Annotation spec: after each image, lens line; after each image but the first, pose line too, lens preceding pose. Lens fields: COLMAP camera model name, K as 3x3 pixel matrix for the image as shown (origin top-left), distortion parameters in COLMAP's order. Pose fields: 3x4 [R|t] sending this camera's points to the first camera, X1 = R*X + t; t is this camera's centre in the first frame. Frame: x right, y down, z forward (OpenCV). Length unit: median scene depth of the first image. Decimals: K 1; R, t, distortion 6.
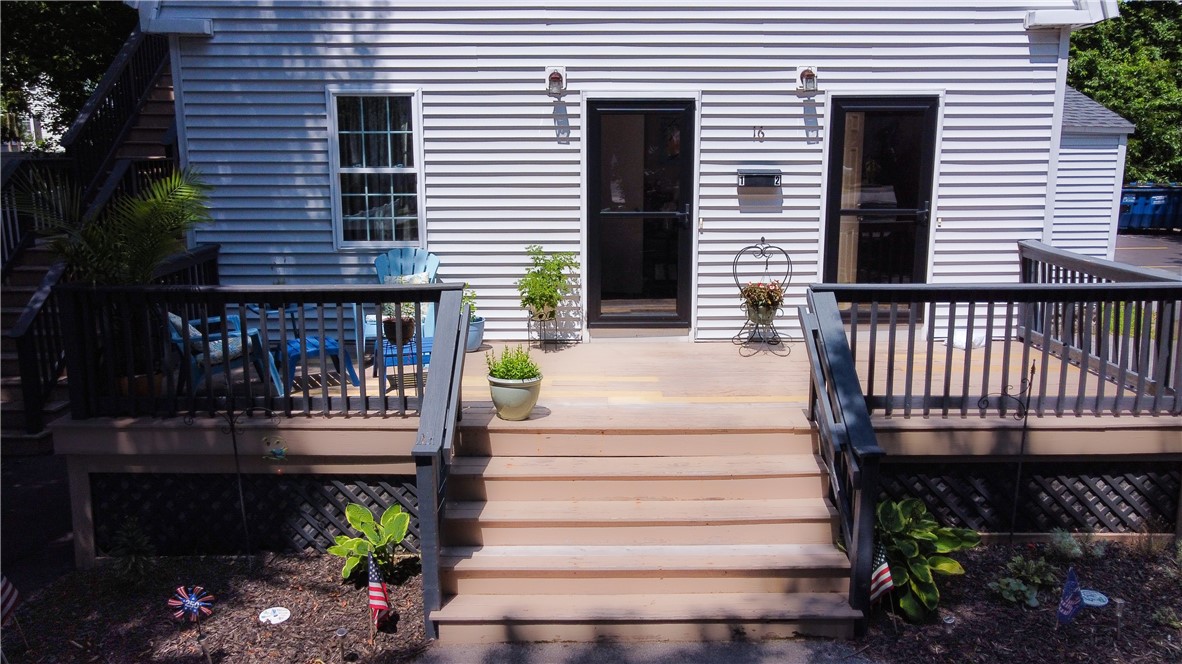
lens RADIAL K [[905.5, 0, 591.0], [0, 905.5, 332.0], [0, 0, 1]] dist [0.021453, 0.001860]
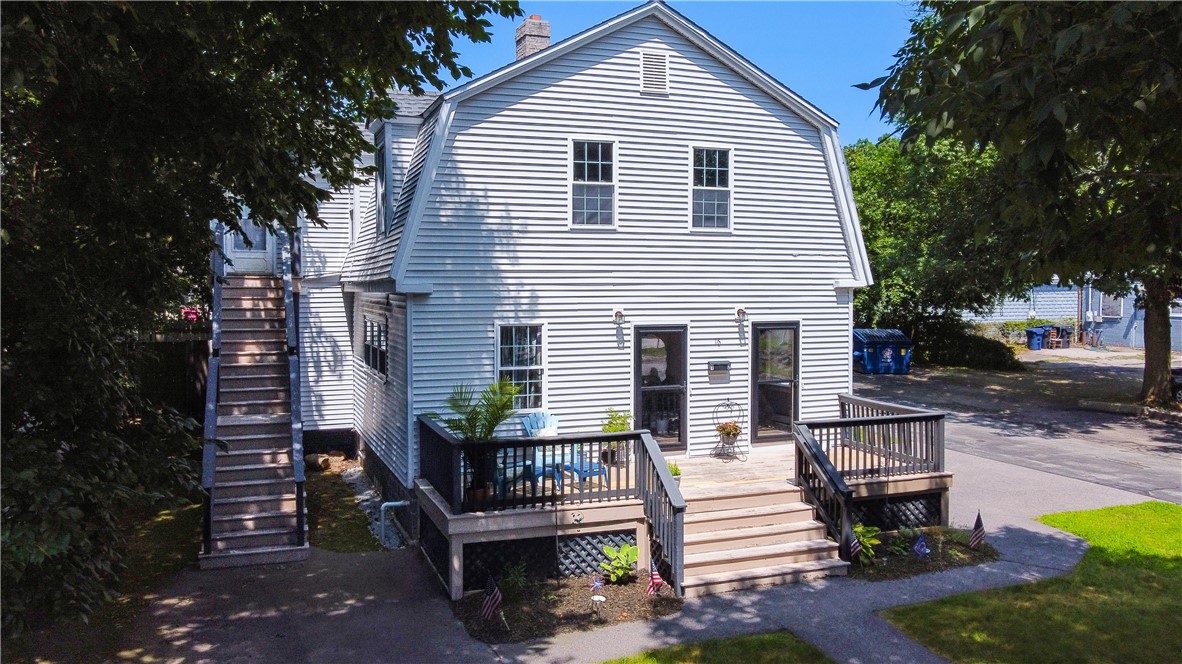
lens RADIAL K [[914.0, 0, 591.0], [0, 914.0, 332.0], [0, 0, 1]] dist [0.003494, 0.000170]
pose [[0.939201, -0.016486, 0.342971, -0.706960], [0.068612, 0.987713, -0.140412, 0.006402], [-0.336442, 0.155407, 0.928792, -0.660773]]
